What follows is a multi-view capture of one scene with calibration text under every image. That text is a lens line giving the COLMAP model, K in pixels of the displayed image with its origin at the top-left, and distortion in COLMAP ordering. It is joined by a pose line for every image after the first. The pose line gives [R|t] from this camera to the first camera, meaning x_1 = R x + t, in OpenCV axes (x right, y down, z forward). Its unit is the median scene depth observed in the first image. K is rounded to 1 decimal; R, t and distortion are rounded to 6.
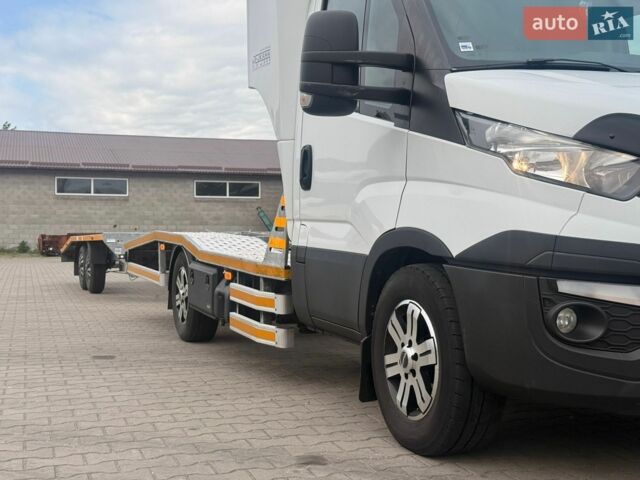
lens RADIAL K [[877.4, 0, 298.5], [0, 877.4, 253.3], [0, 0, 1]] dist [0.098707, -0.060854]
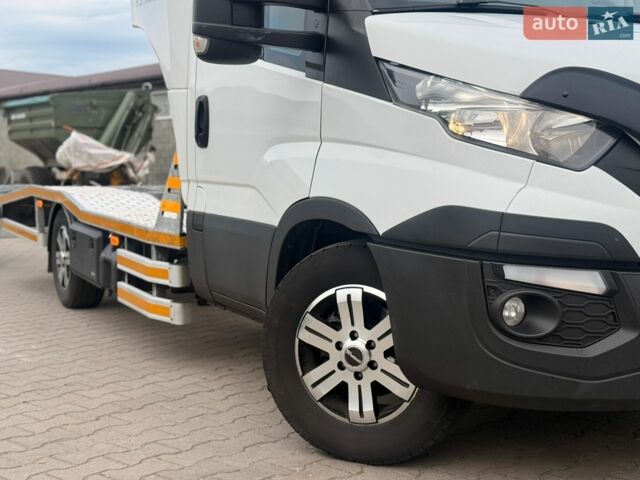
lens RADIAL K [[875.2, 0, 320.0], [0, 875.2, 240.0], [0, 0, 1]] dist [0.119763, -0.027229]
pose [[0.989751, -0.018954, 0.141539, -0.001572], [0.011660, 0.998569, 0.052186, -0.032901], [-0.142326, -0.050001, 0.988556, 0.156261]]
